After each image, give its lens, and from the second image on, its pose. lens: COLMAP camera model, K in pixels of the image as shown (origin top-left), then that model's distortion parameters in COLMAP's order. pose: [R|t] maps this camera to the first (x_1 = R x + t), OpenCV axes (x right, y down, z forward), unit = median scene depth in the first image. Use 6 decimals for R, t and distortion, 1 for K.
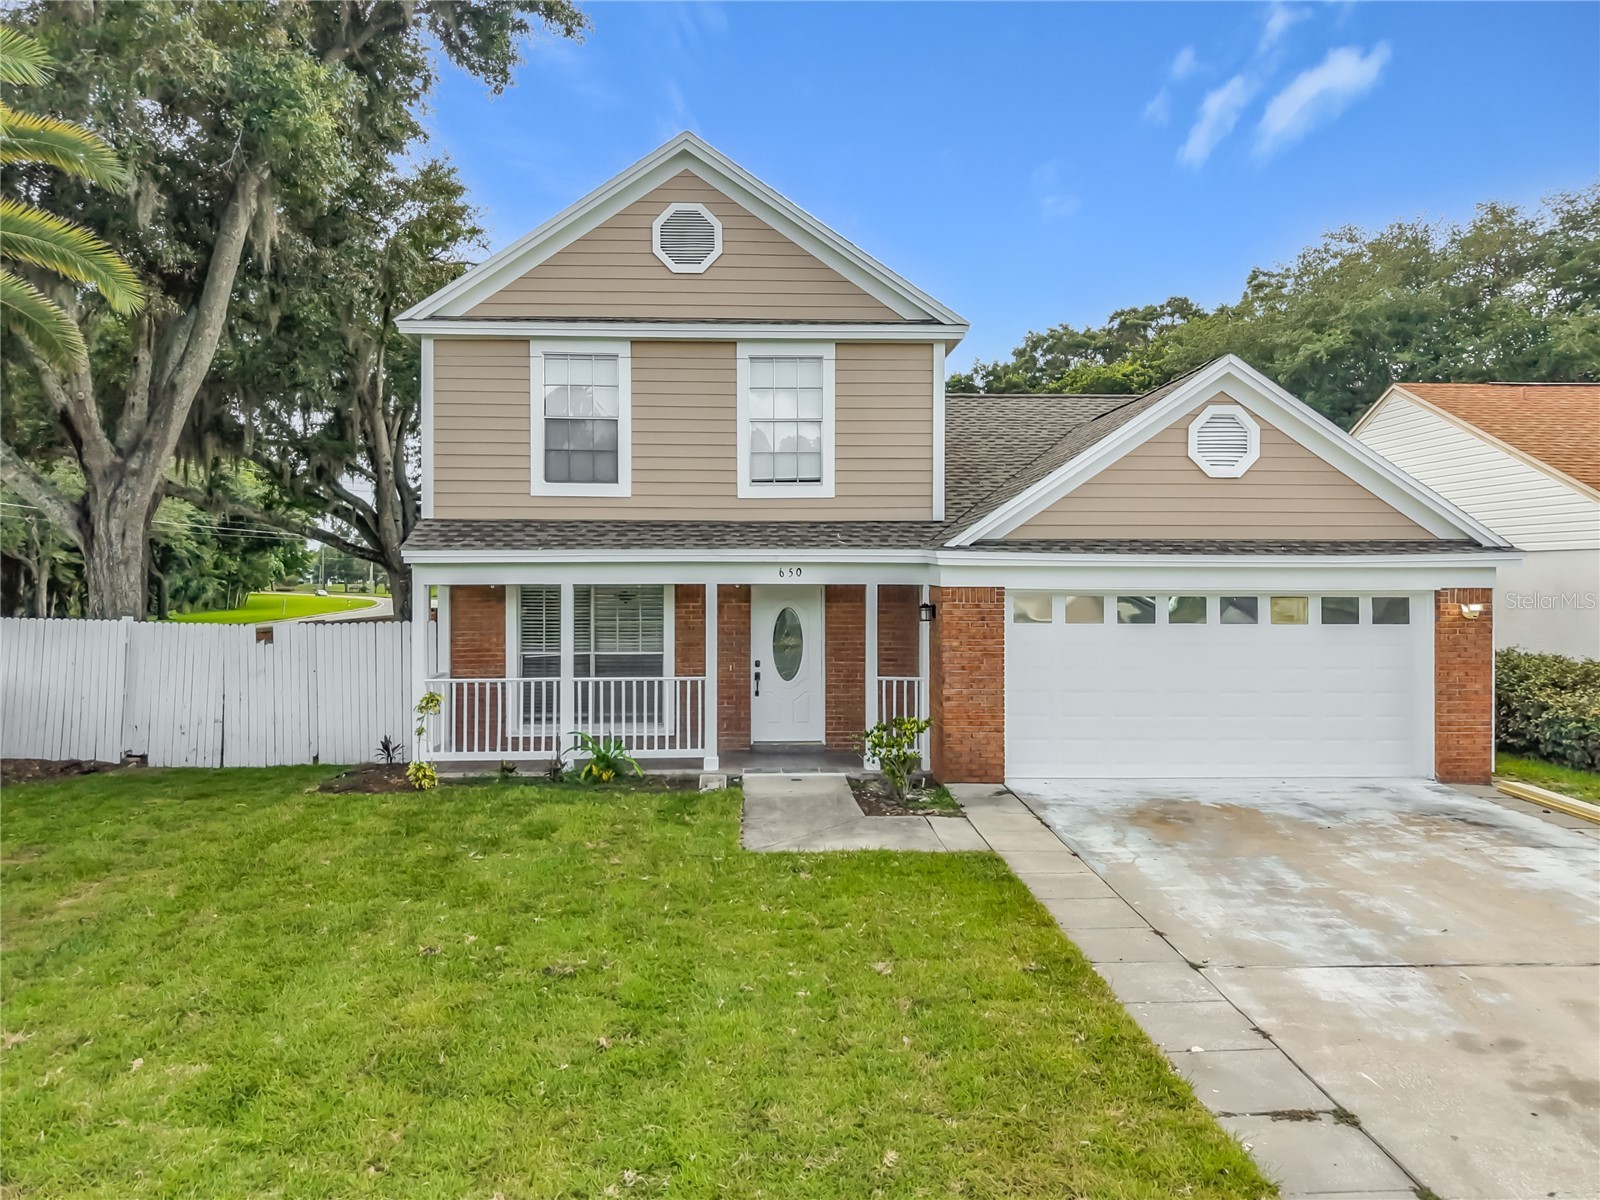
lens RADIAL K [[1079.6, 0, 772.9], [0, 1079.6, 579.0], [0, 0, 1]] dist [0.044278, -0.051051]
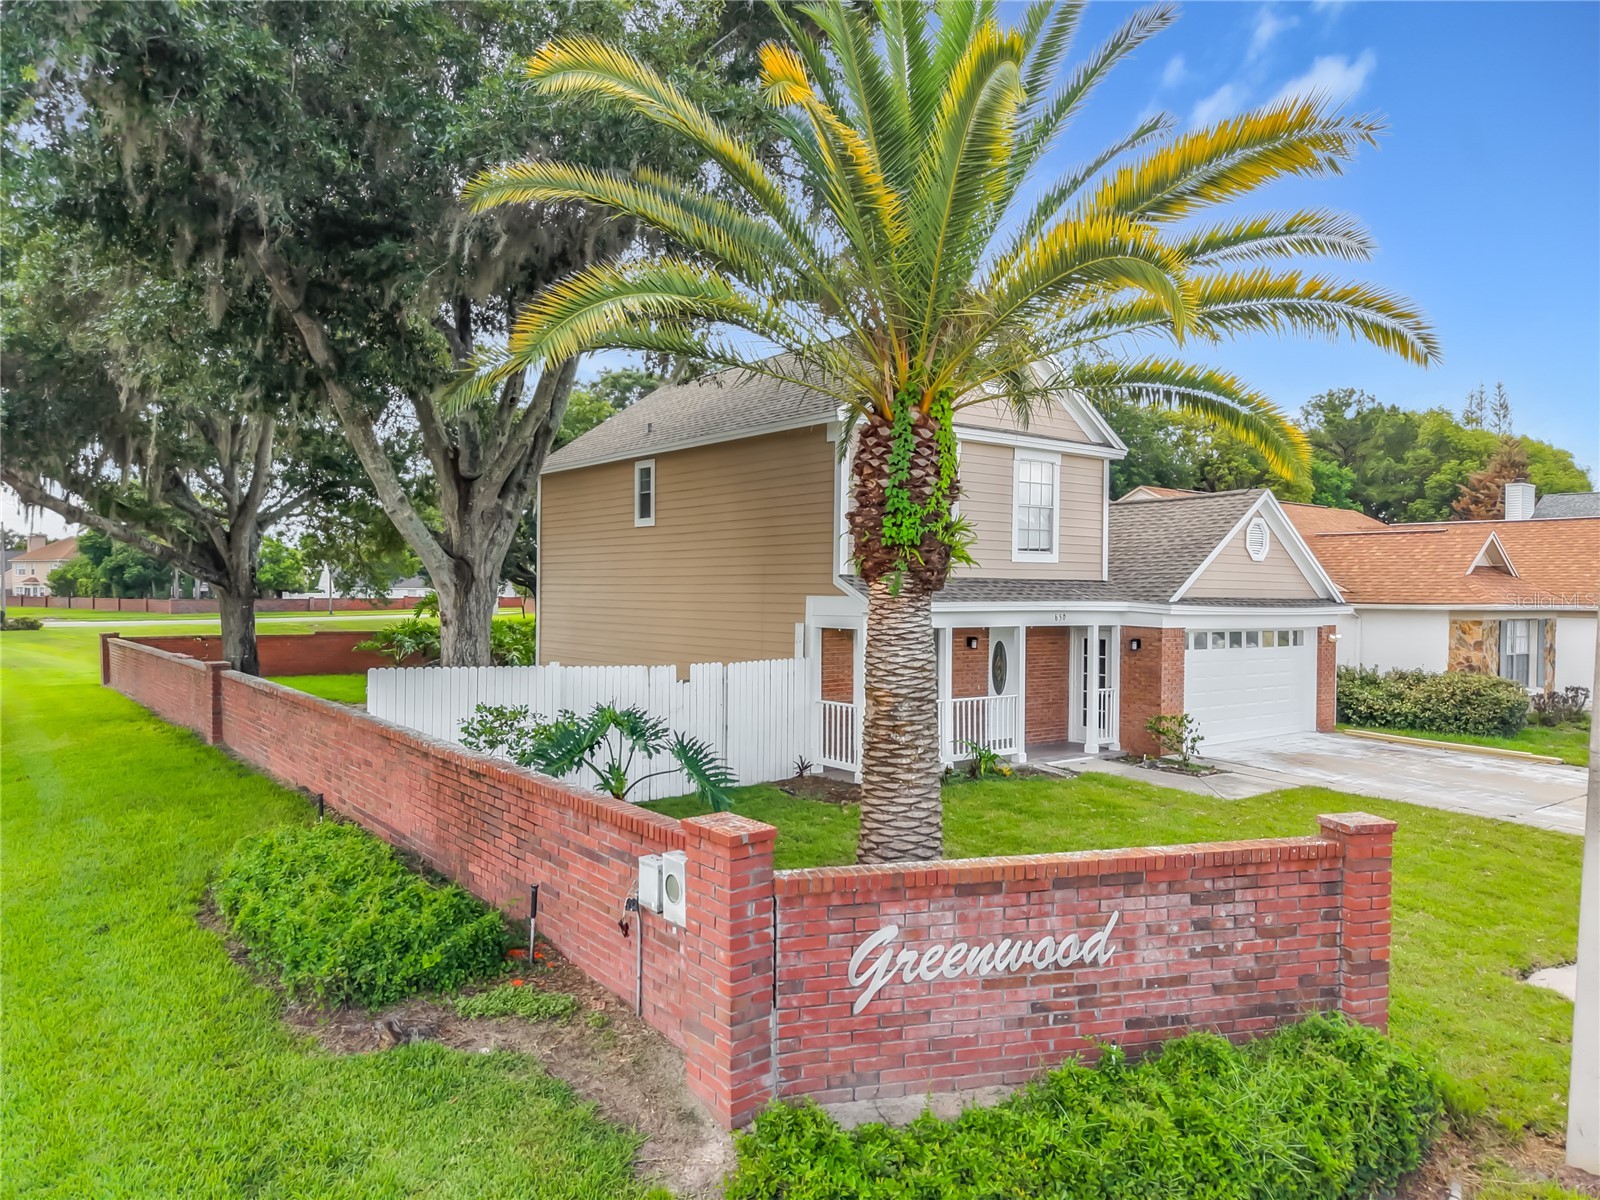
lens RADIAL K [[1089.1, 0, 800.0], [0, 1089.1, 600.0], [0, 0, 1]] dist [0.044661, -0.065257]
pose [[0.802089, 0.004025, 0.597191, -1.153617], [-0.011983, 0.999884, 0.009355, -0.040049], [-0.597085, -0.014659, 0.802044, 0.061859]]
